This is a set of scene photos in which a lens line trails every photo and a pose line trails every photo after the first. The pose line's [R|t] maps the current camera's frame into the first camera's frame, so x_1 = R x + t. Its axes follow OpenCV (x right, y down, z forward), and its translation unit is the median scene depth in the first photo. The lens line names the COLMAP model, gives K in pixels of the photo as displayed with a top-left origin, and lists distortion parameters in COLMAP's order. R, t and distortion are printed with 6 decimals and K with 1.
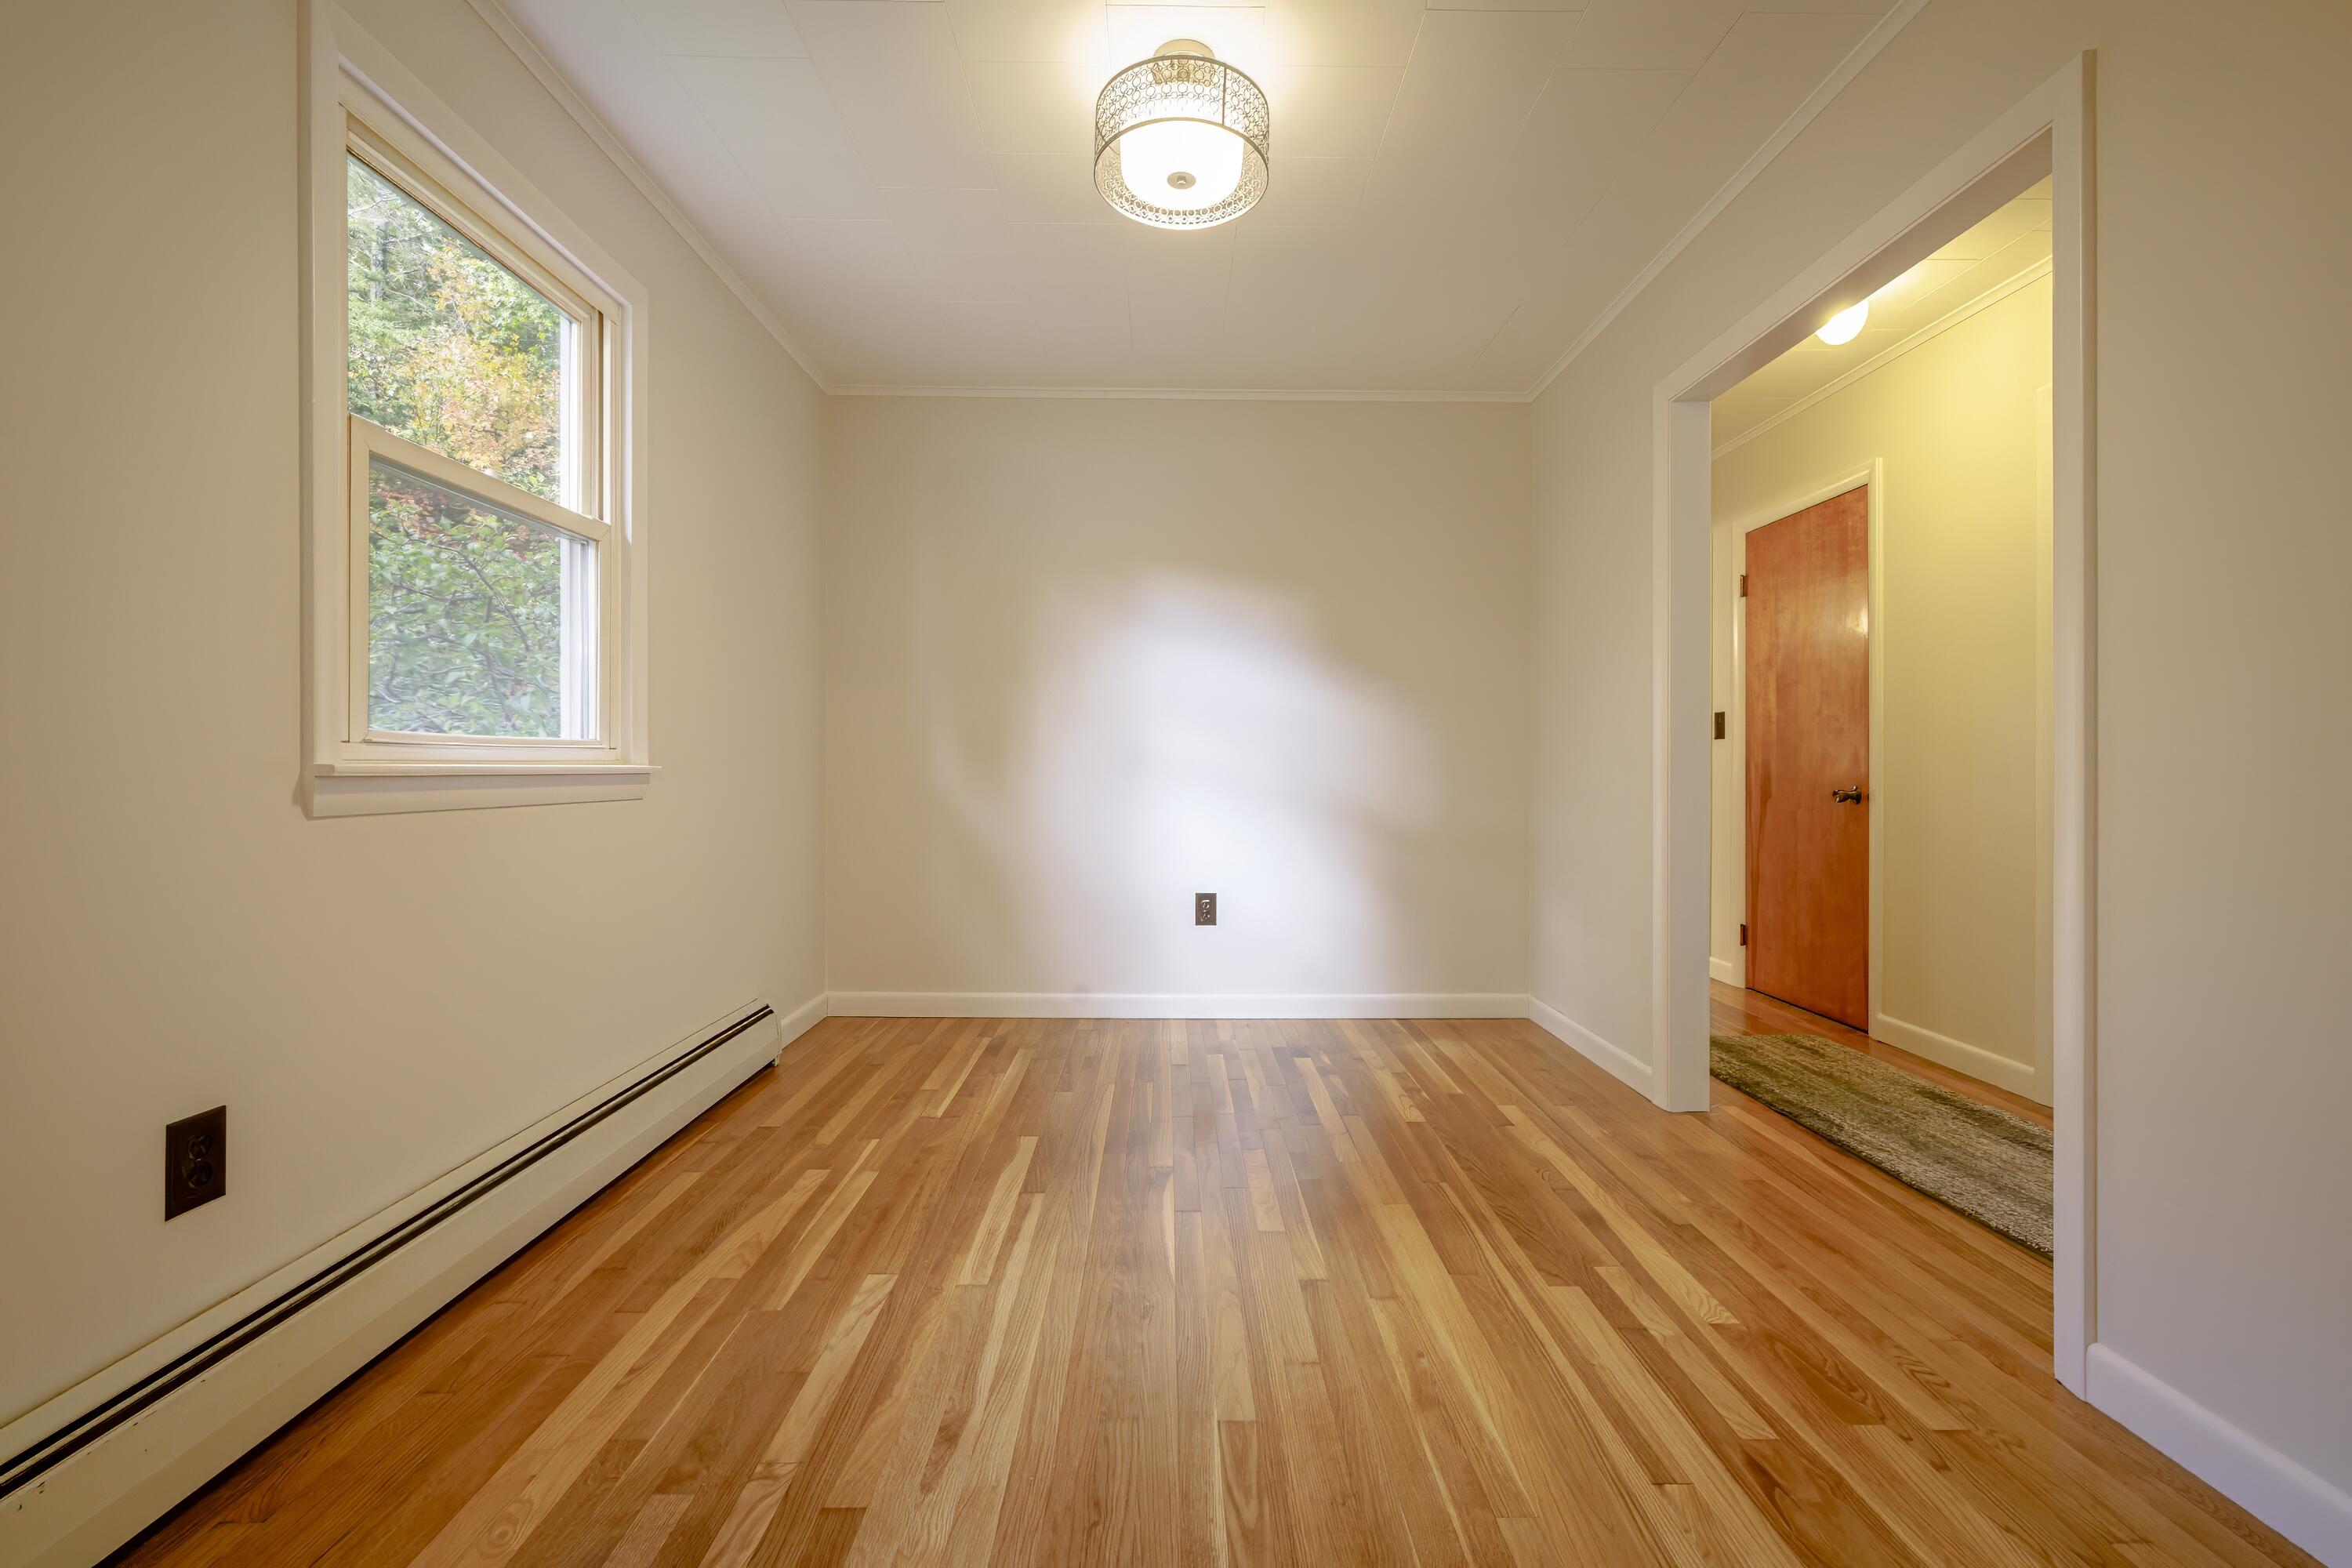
lens RADIAL K [[997.6, 0, 1185.4], [0, 997.6, 766.3], [0, 0, 1]] dist [-0.001477, -0.000184]
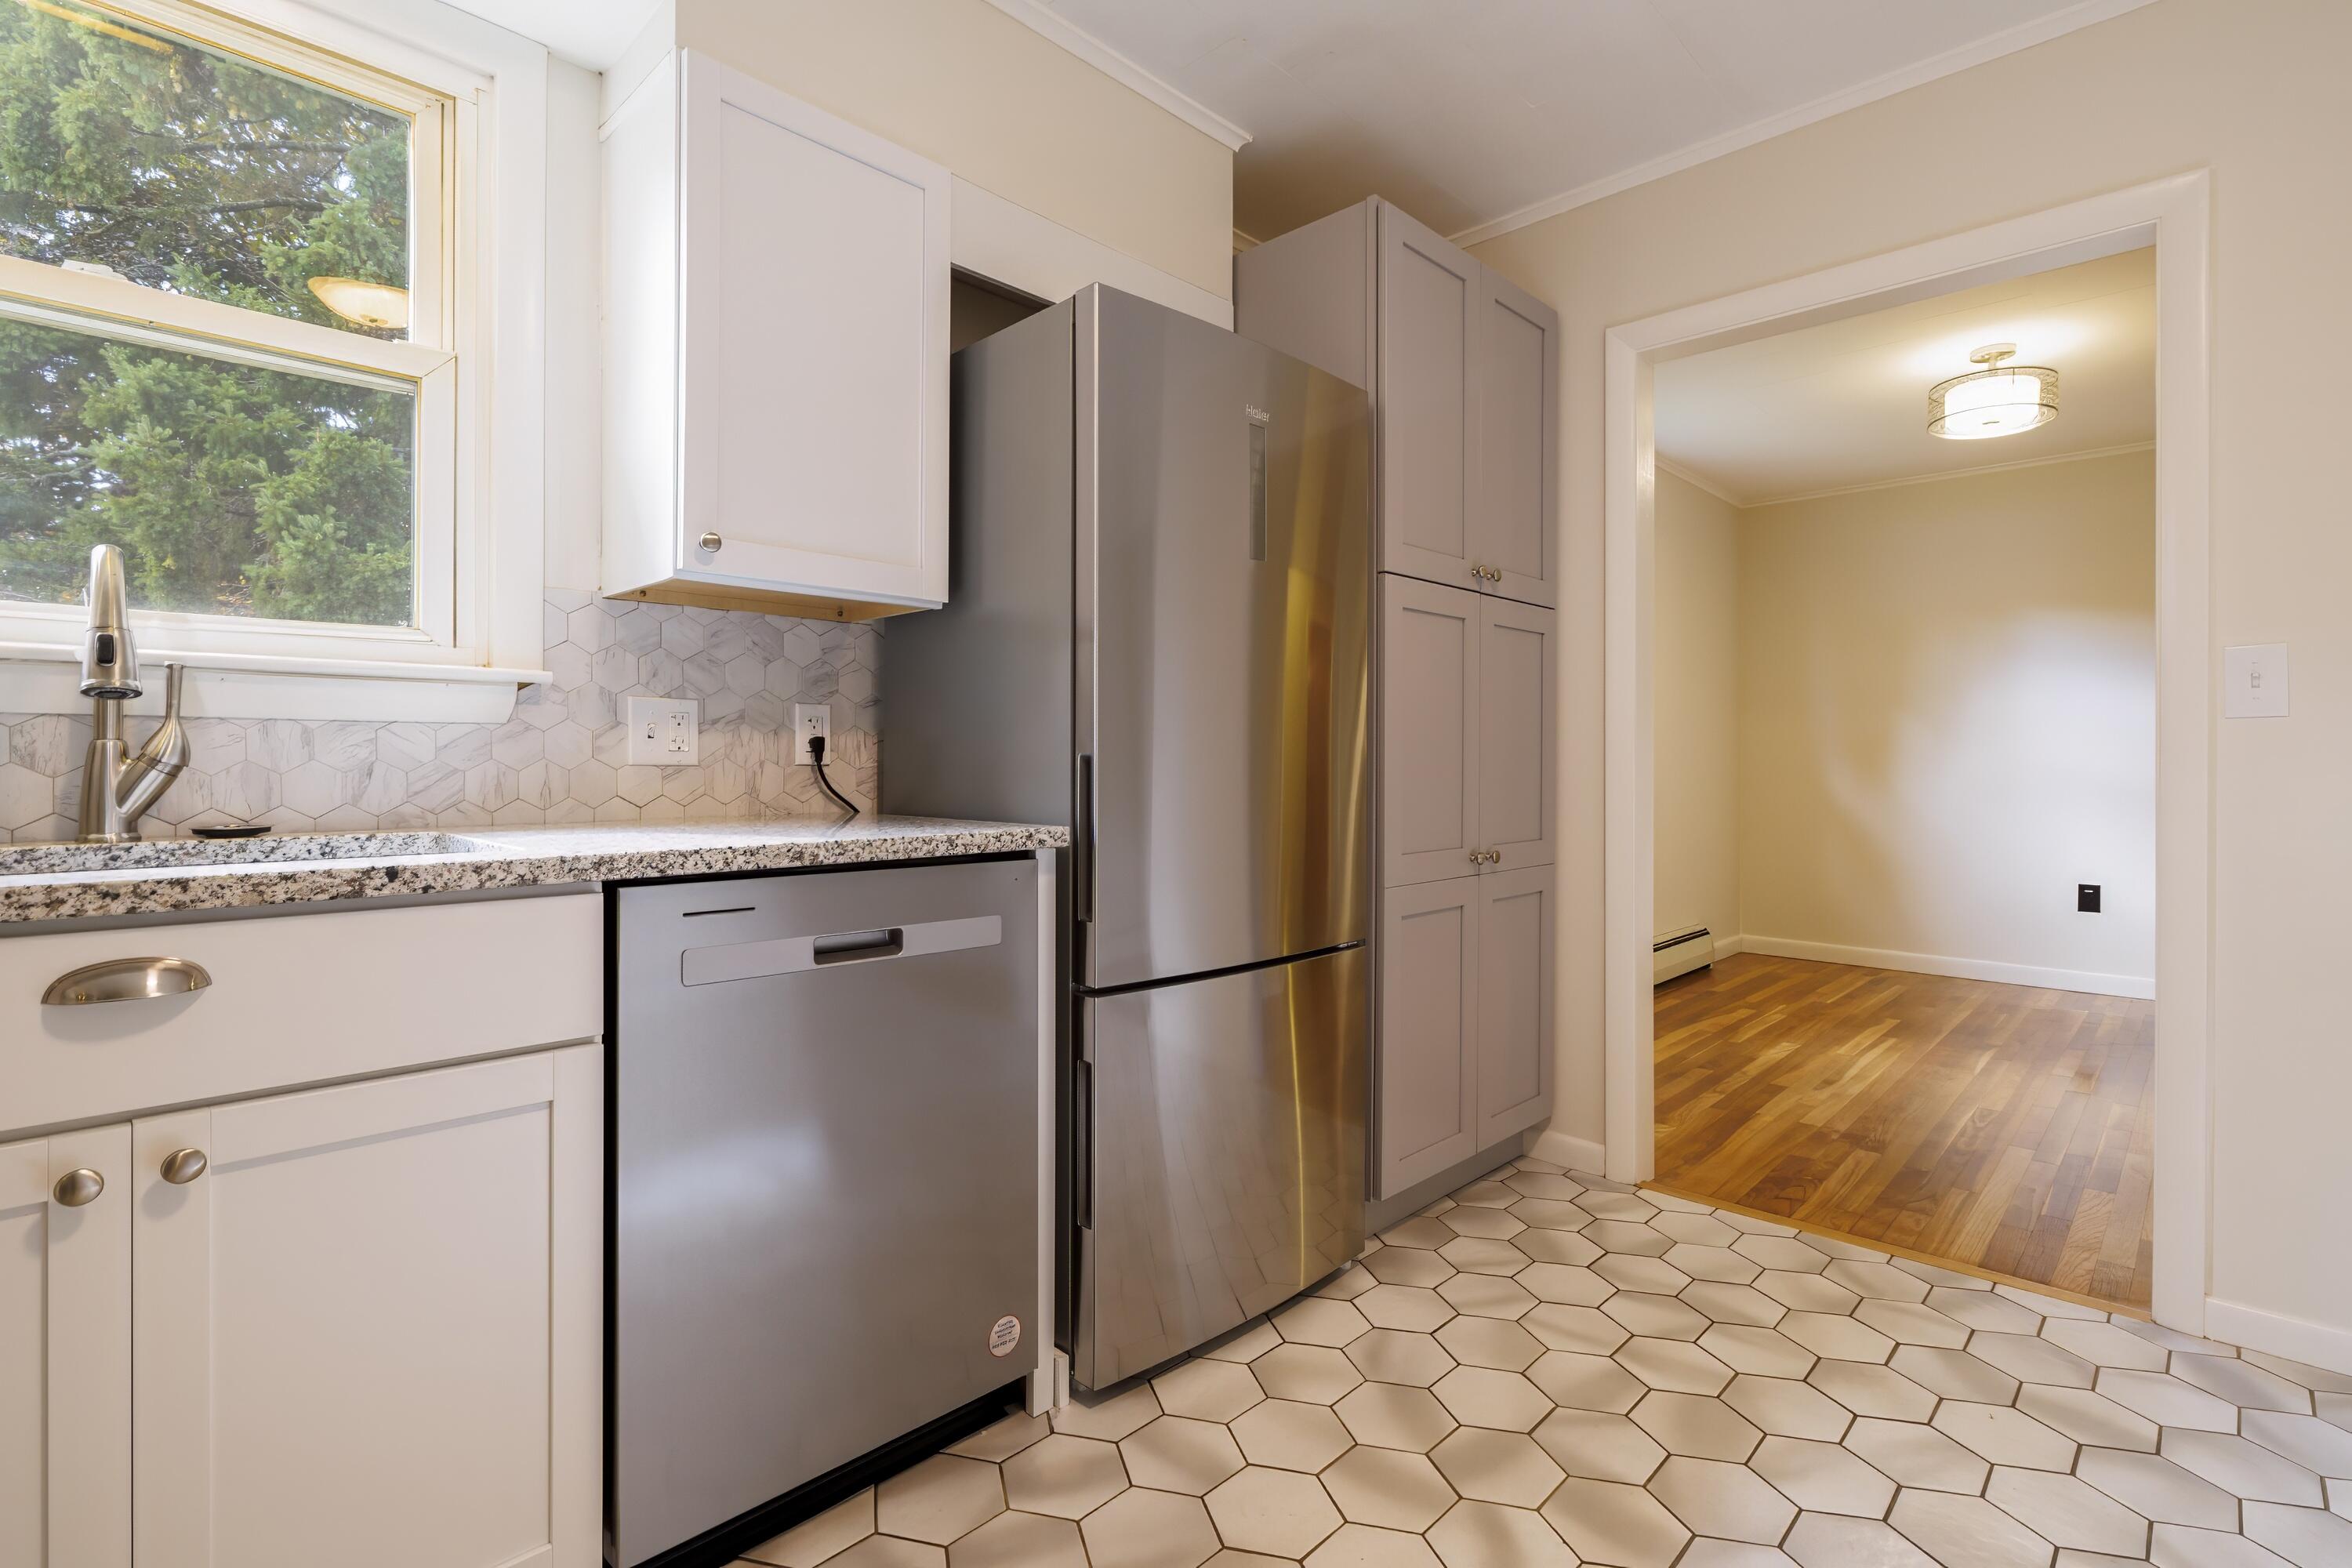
lens RADIAL K [[1096.0, 0, 1182.4], [0, 1096.0, 774.6], [0, 0, 1]] dist [-0.001056, -0.000032]
pose [[0.707134, 0.004797, -0.707063, 0.320011], [0.001710, 0.999962, 0.008494, -0.025130], [0.707077, -0.007216, 0.707099, -1.188654]]
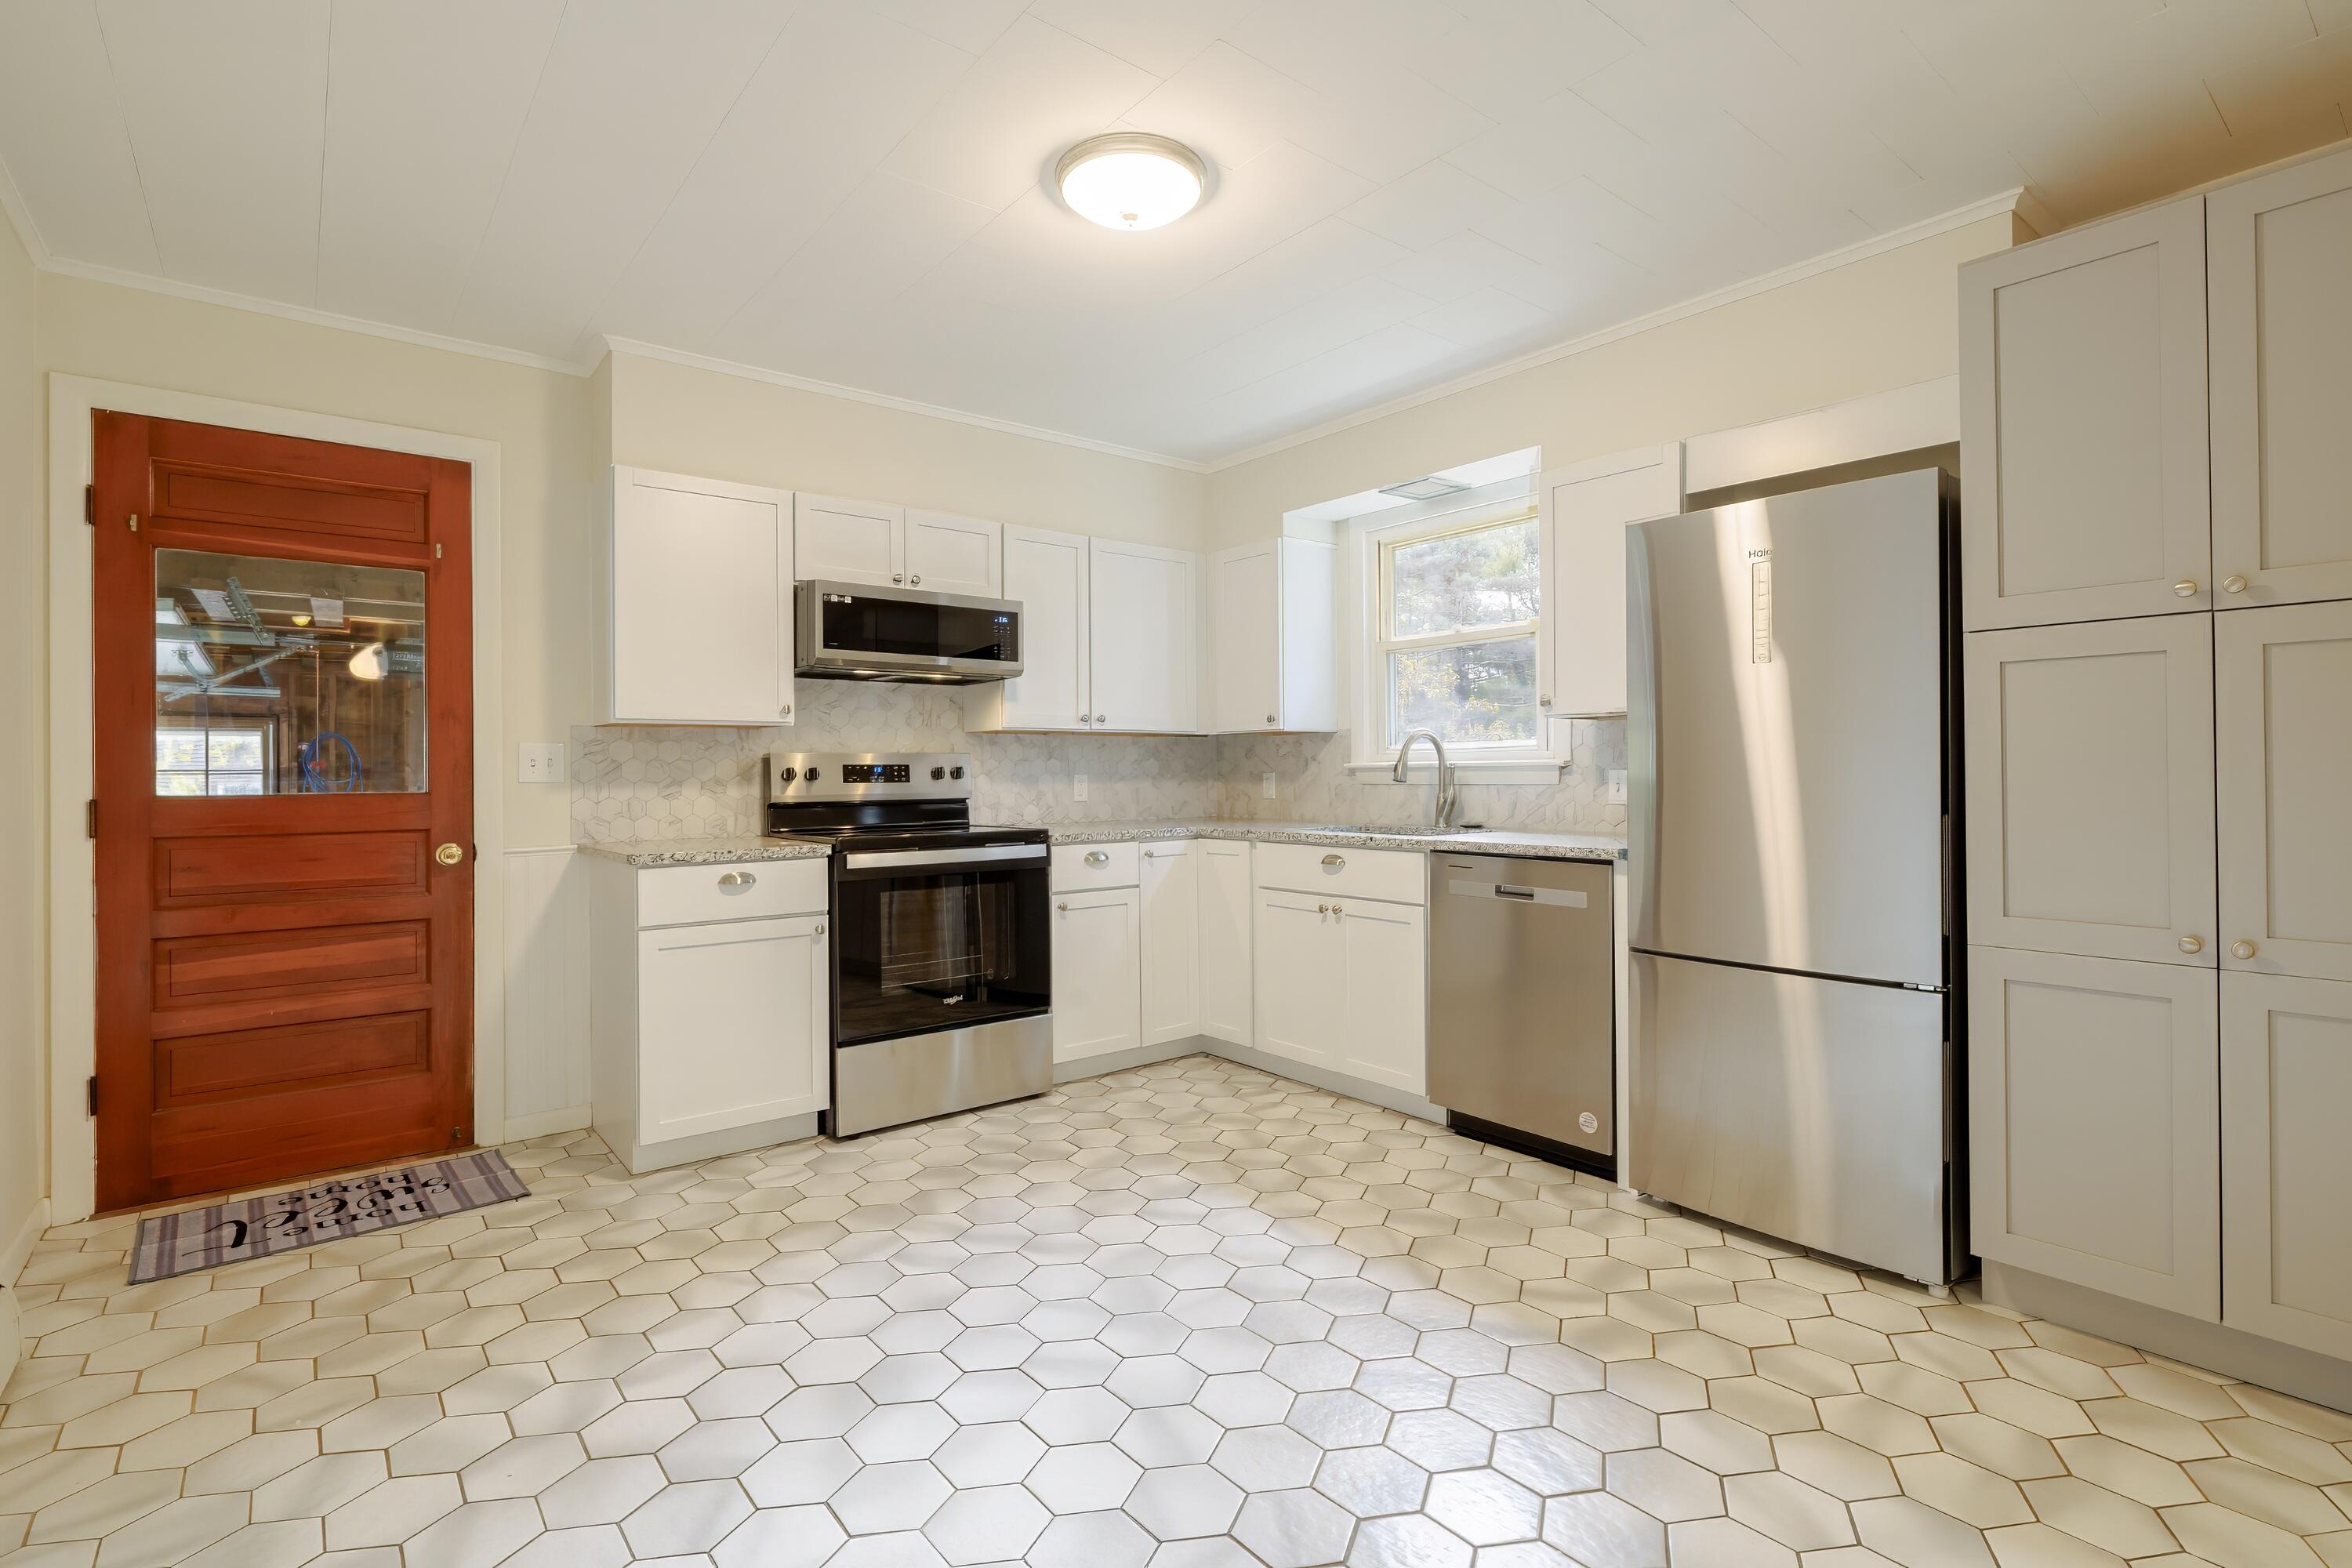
lens RADIAL K [[1143.4, 0, 1184.5], [0, 1143.4, 769.2], [0, 0, 1]] dist [-0.001139, 0.000904]
pose [[-0.790953, 0.001719, -0.611874, 0.994330], [0.005211, 0.999979, -0.003927, -0.076479], [0.611854, -0.006295, -0.790945, 0.104244]]
